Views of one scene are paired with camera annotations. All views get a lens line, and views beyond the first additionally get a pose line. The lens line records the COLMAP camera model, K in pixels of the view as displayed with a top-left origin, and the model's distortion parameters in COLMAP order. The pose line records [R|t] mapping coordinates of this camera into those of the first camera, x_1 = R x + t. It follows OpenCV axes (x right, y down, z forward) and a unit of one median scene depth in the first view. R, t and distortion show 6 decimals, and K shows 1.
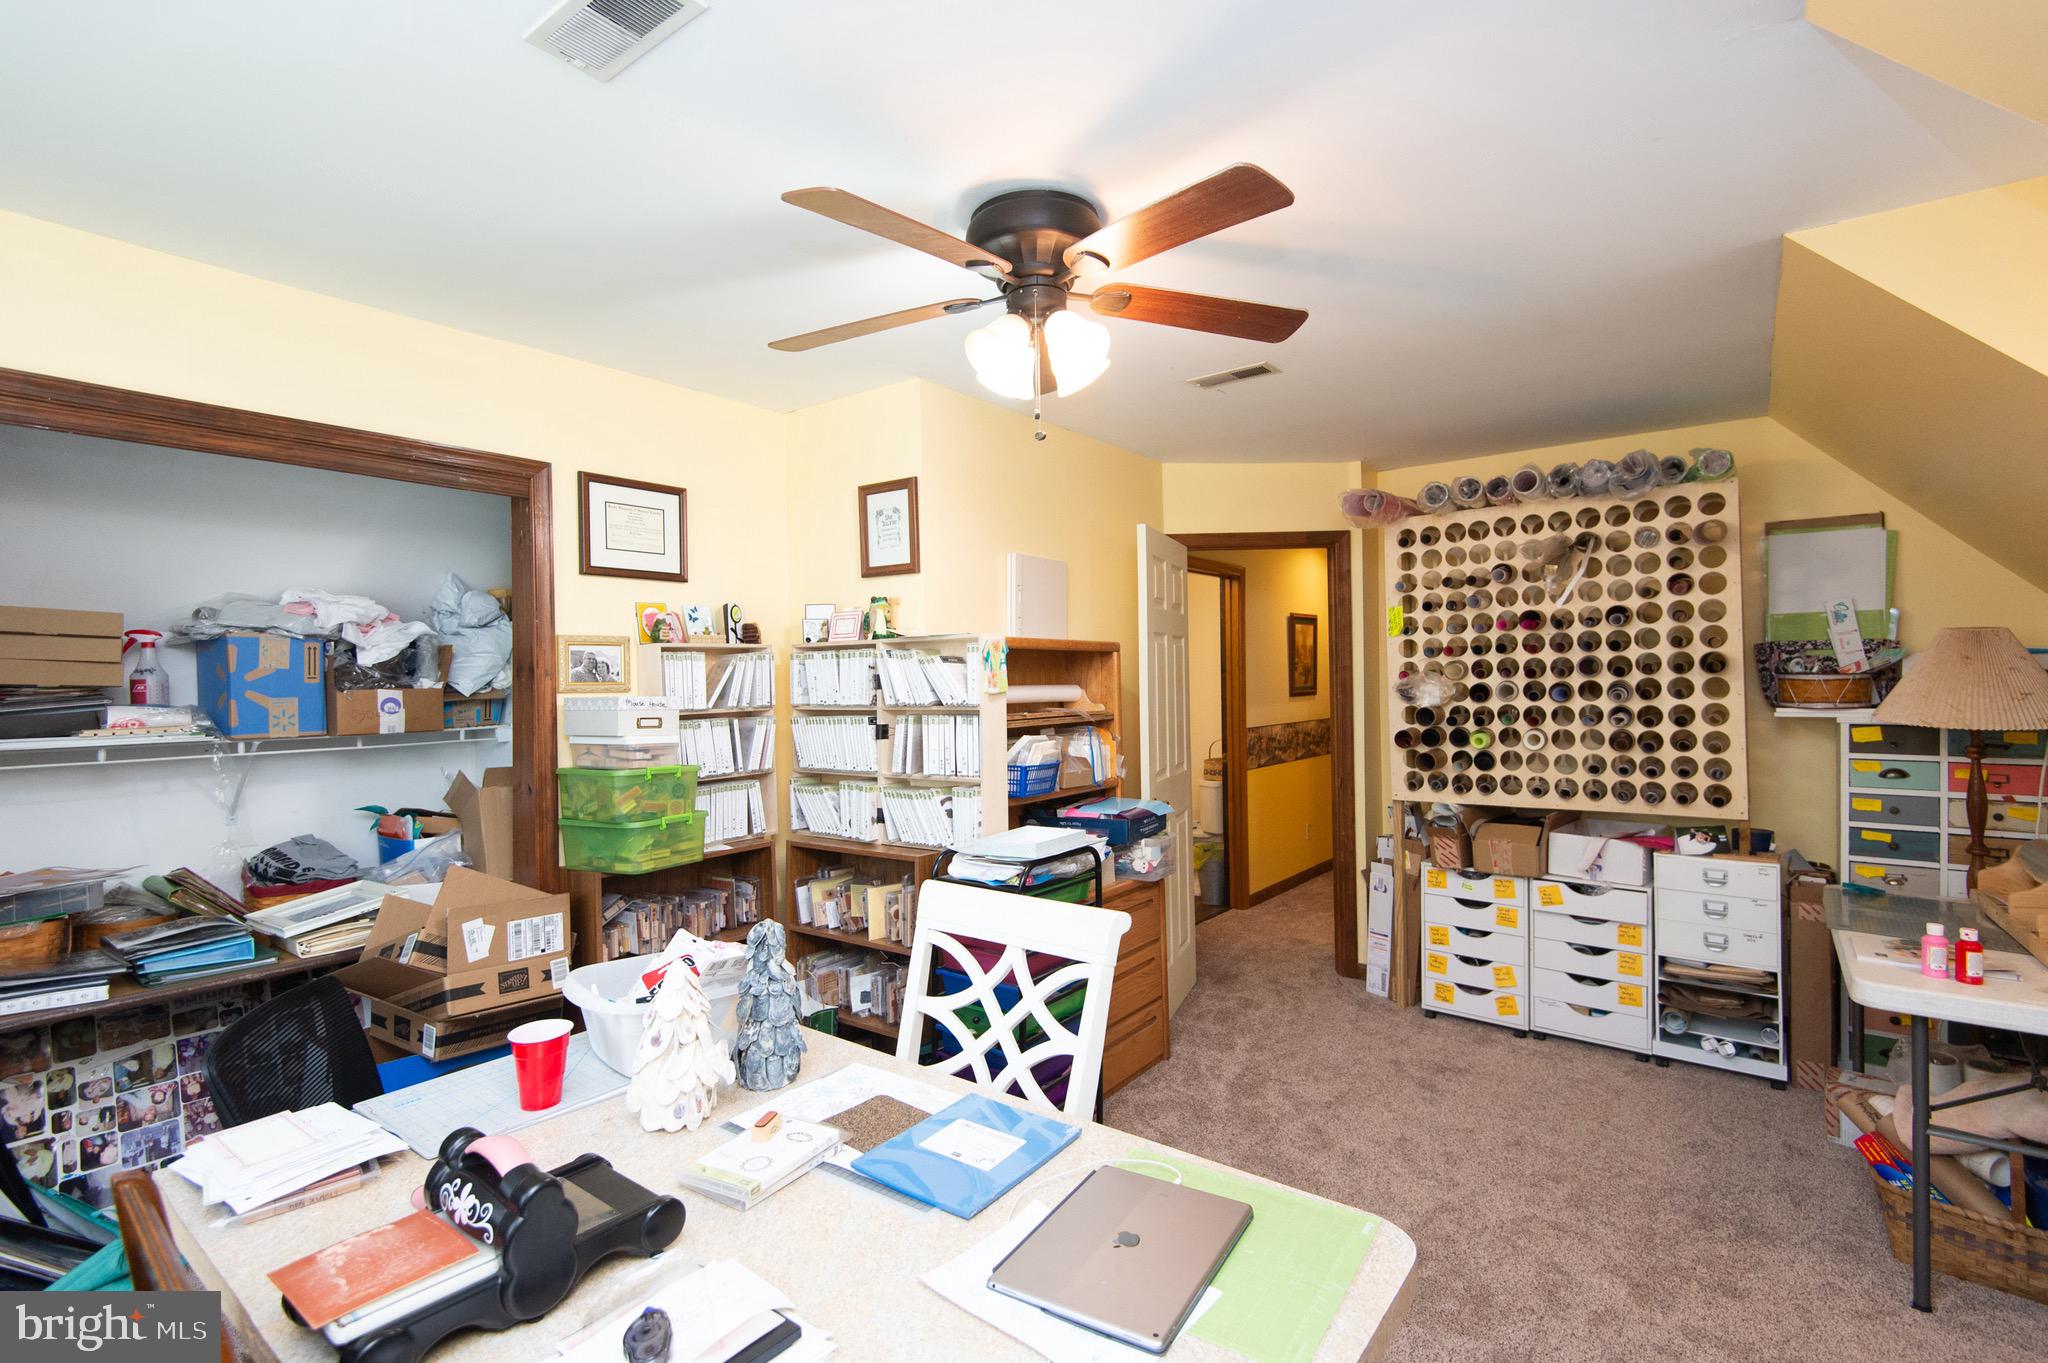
lens RADIAL K [[936.0, 0, 1010.8], [0, 936.0, 683.2], [0, 0, 1]] dist [0.018427, -0.005720]
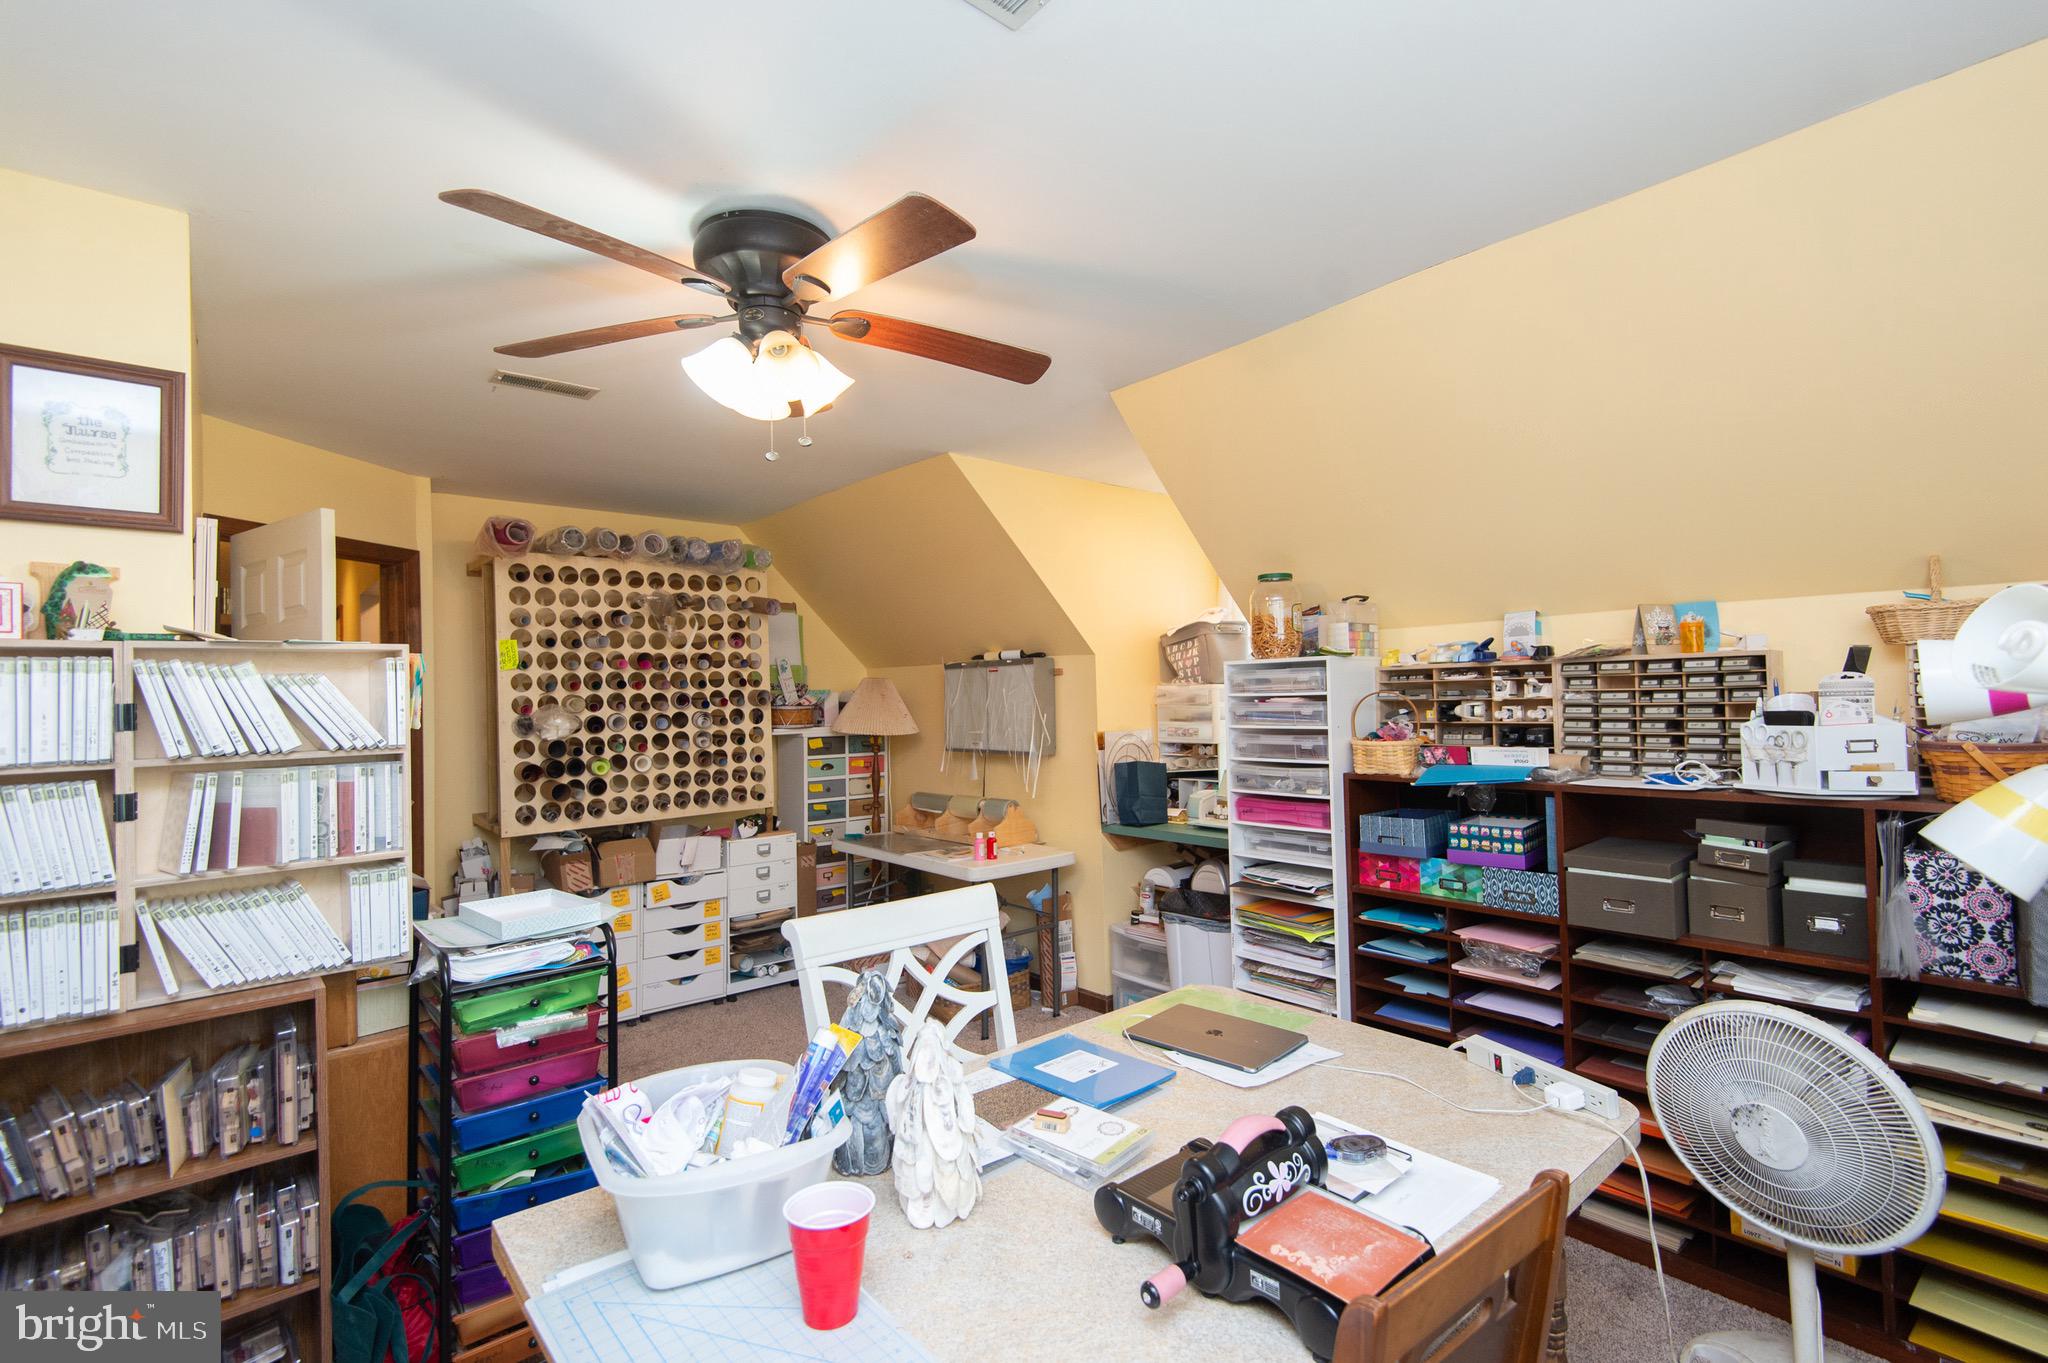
lens RADIAL K [[936.0, 0, 1009.1], [0, 936.0, 685.9], [0, 0, 1]] dist [0.018427, -0.005720]
pose [[0.206743, 0.020868, 0.978173, -0.513120], [0.024677, 0.999343, -0.026535, 0.006617], [-0.978084, 0.029625, 0.206092, 0.323870]]
